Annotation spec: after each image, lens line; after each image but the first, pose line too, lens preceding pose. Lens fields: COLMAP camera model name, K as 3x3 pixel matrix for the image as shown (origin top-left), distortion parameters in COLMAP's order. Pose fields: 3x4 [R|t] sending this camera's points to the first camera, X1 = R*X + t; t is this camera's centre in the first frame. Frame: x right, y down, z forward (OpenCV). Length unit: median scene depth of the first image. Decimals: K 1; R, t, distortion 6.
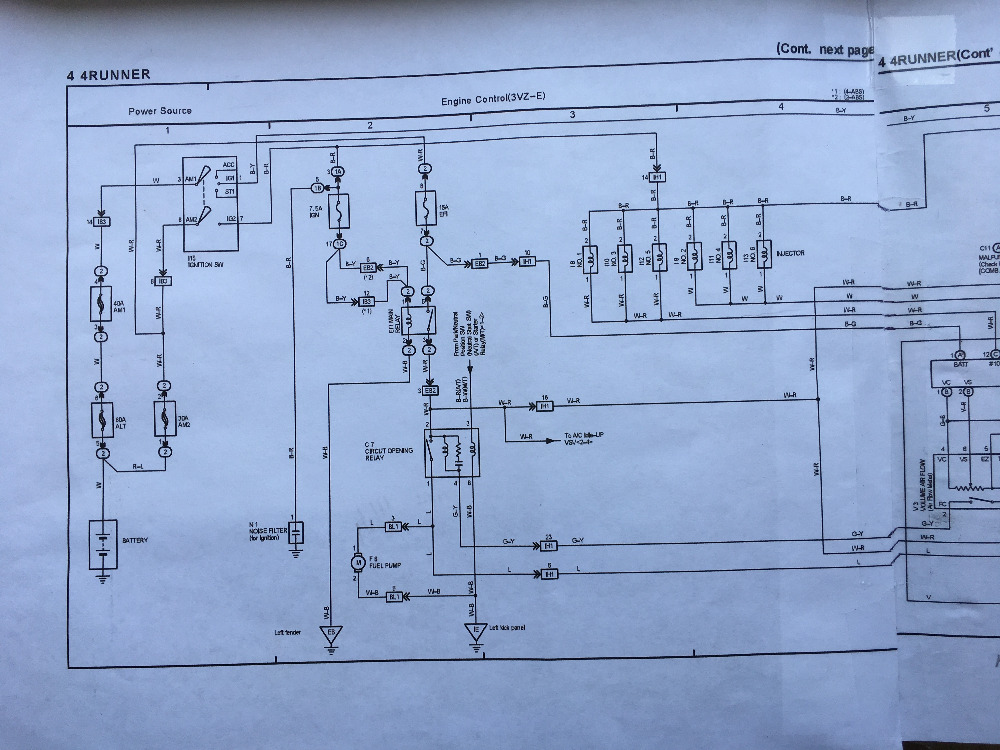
lens RADIAL K [[827.5, 0, 501.7], [0, 827.5, 374.4], [0, 0, 1]] dist [0.065034, -0.098115]
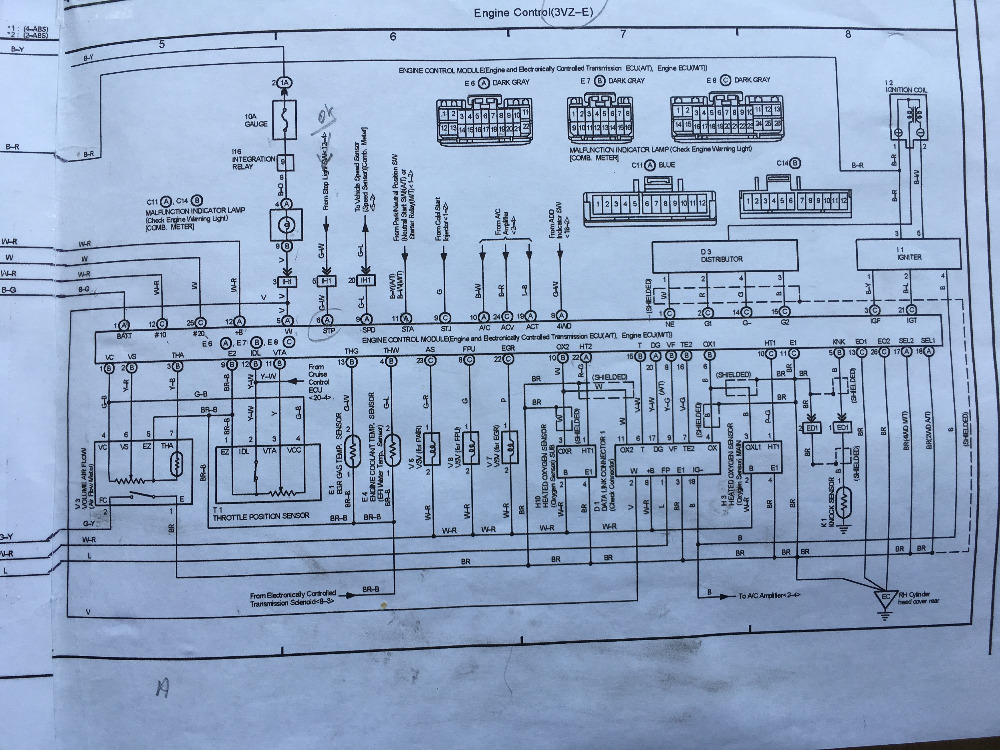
lens RADIAL K [[827.5, 0, 501.7], [0, 827.5, 374.4], [0, 0, 1]] dist [0.065034, -0.098115]
pose [[0.999171, 0.000503, 0.040696, 0.892379], [0.001819, 0.998373, -0.056998, 0.076248], [-0.040658, 0.057025, 0.997545, 0.129110]]
